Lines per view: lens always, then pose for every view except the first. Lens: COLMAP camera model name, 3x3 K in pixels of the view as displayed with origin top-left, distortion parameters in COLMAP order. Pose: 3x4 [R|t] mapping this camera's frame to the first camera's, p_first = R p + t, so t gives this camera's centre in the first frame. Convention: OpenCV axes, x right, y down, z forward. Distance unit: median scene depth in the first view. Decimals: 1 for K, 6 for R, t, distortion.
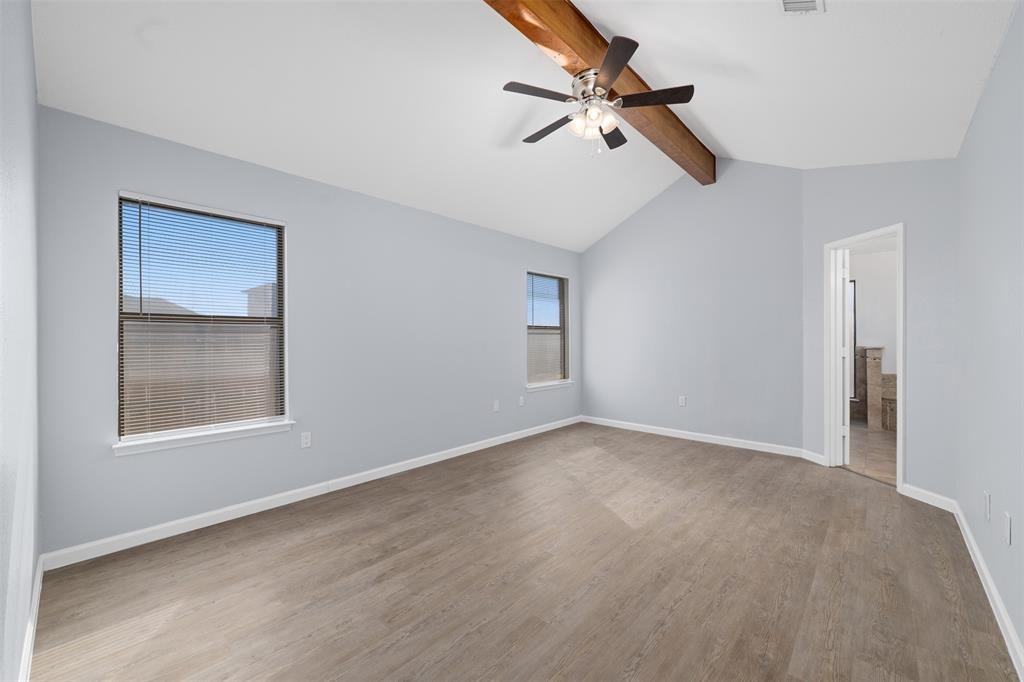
lens RADIAL K [[406.5, 0, 512.3], [0, 406.5, 341.6], [0, 0, 1]] dist [0.003146, 0.000030]
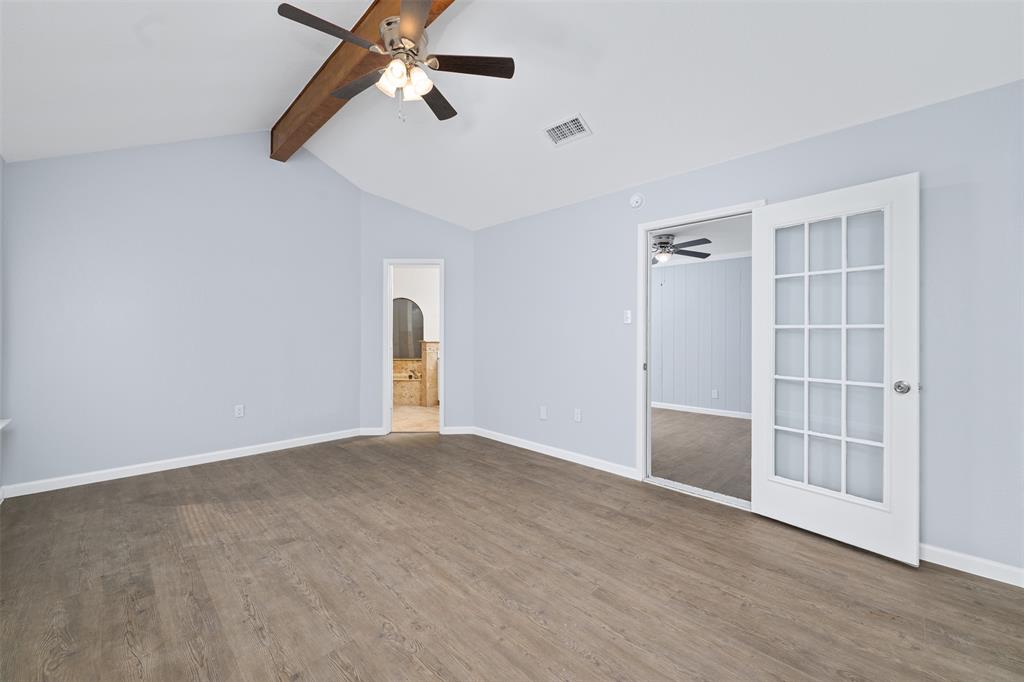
lens RADIAL K [[406.5, 0, 514.8], [0, 406.5, 339.4], [0, 0, 1]] dist [0.003146, 0.000030]
pose [[0.031114, -0.010852, 0.999457, -0.660169], [0.003912, 0.999935, 0.010735, -0.006892], [-0.999508, 0.003576, 0.031155, 0.755156]]
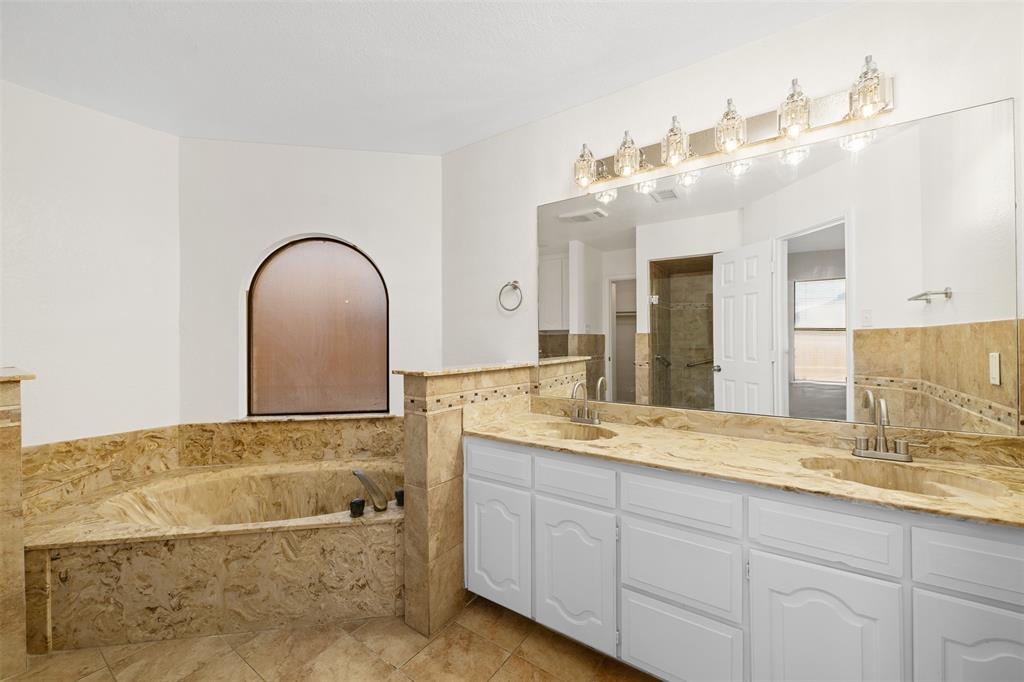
lens RADIAL K [[406.5, 0, 509.9], [0, 406.5, 339.5], [0, 0, 1]] dist [0.003146, 0.000030]
pose [[-0.130591, 0.001881, 0.991435, 0.590562], [0.004112, 0.999991, -0.001356, -0.016877], [-0.991428, 0.003900, -0.130598, 1.147661]]
